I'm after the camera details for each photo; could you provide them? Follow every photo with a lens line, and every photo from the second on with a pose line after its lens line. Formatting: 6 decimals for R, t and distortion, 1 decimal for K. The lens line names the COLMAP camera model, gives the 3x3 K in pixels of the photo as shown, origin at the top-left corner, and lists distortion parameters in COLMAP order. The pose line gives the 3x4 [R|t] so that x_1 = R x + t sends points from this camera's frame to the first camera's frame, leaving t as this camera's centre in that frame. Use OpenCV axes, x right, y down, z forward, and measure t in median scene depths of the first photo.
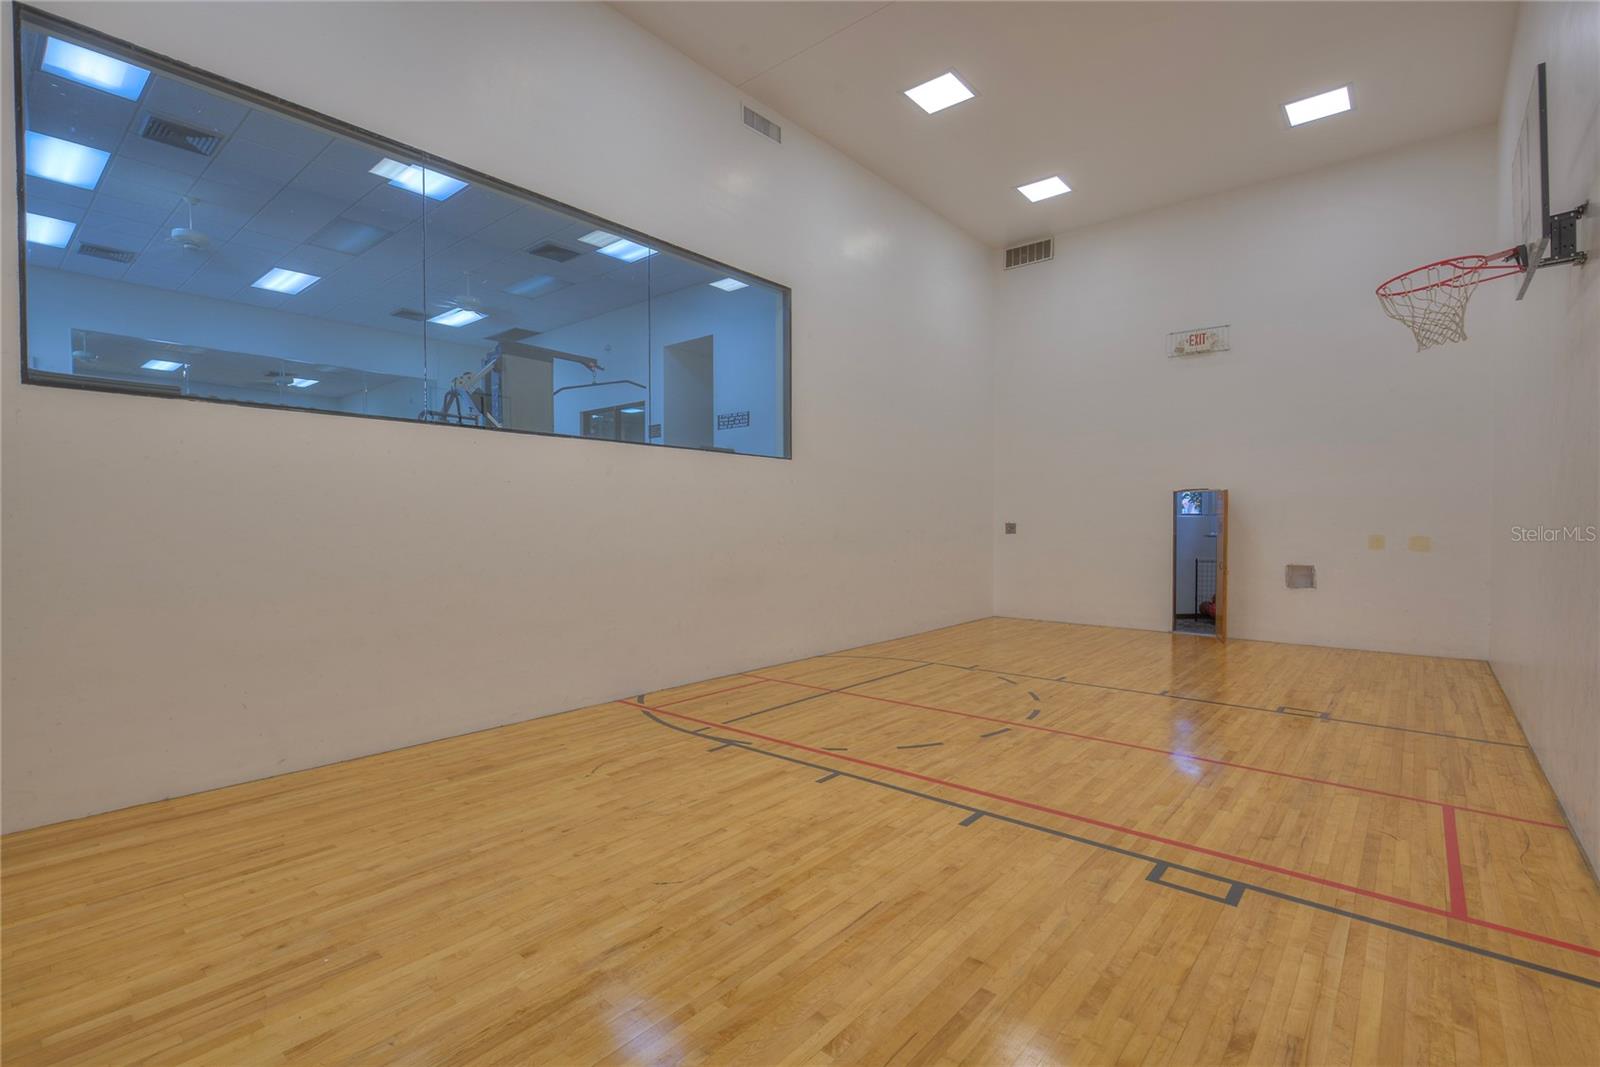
lens RADIAL K [[773.1, 0, 802.4], [0, 773.1, 536.1], [0, 0, 1]] dist [0.002854, 0.001957]
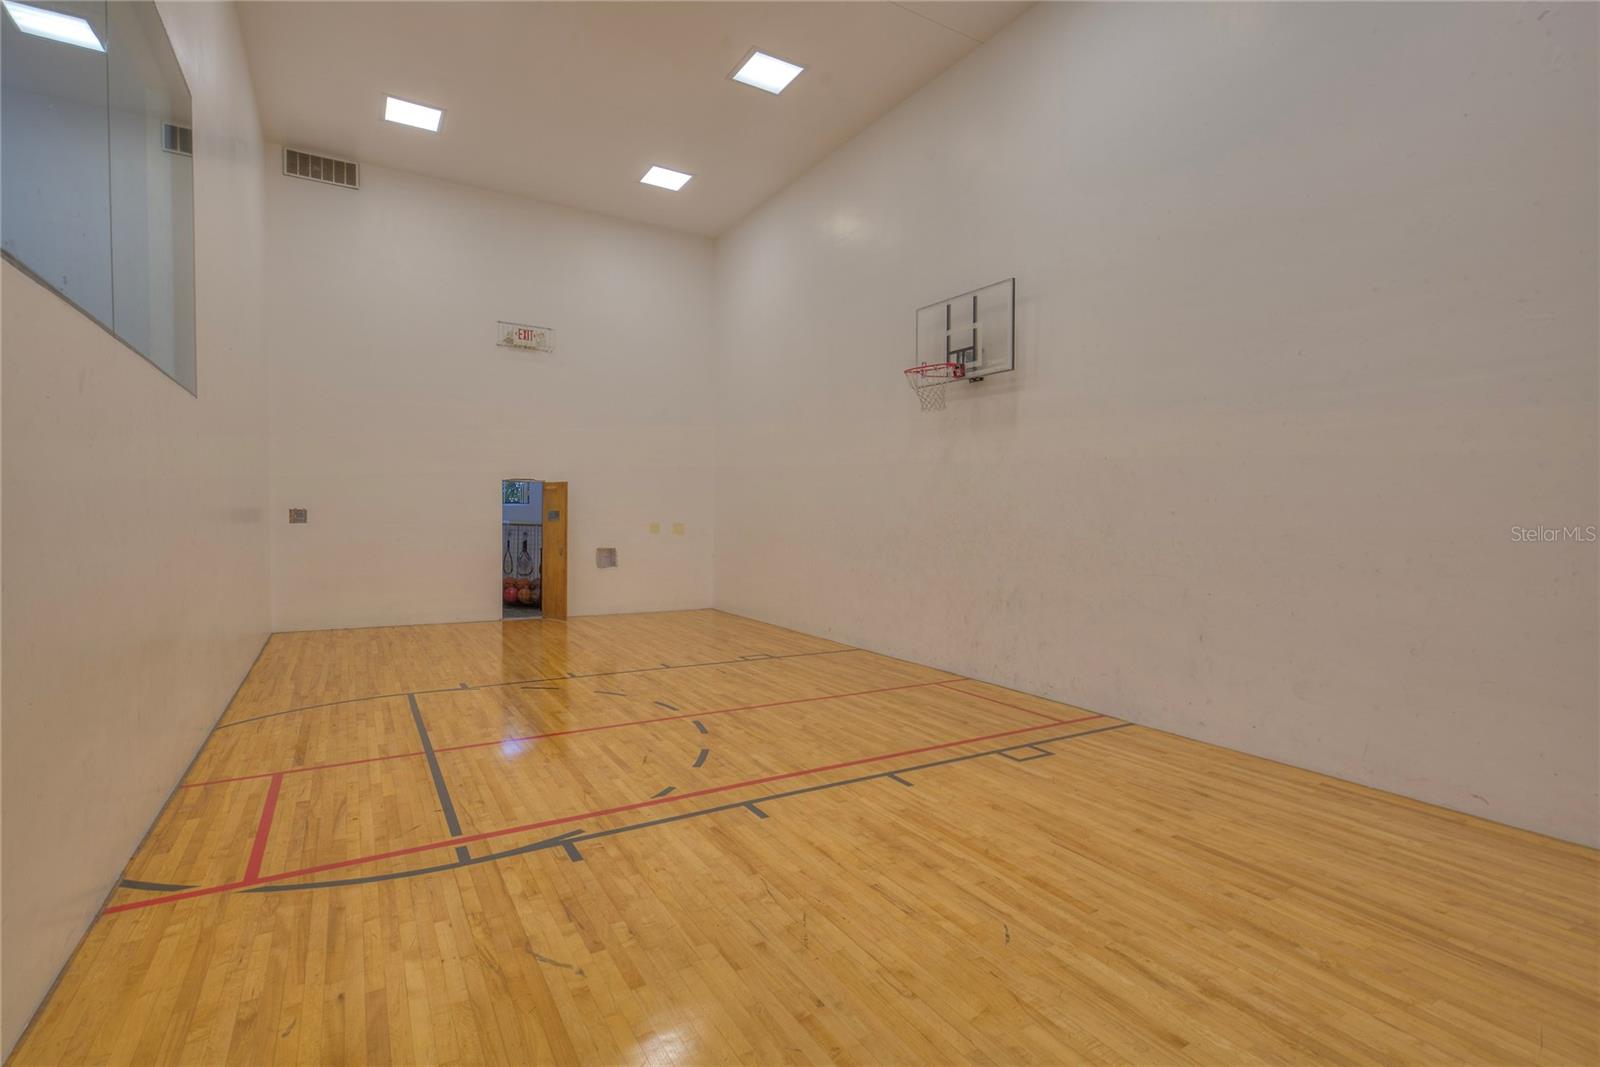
lens RADIAL K [[773.1, 0, 804.2], [0, 773.1, 525.6], [0, 0, 1]] dist [0.002854, 0.001957]
pose [[0.283529, -0.008018, 0.958930, -0.718277], [0.003219, 0.999967, 0.007409, -0.008647], [-0.958958, 0.000986, 0.283545, 0.658820]]
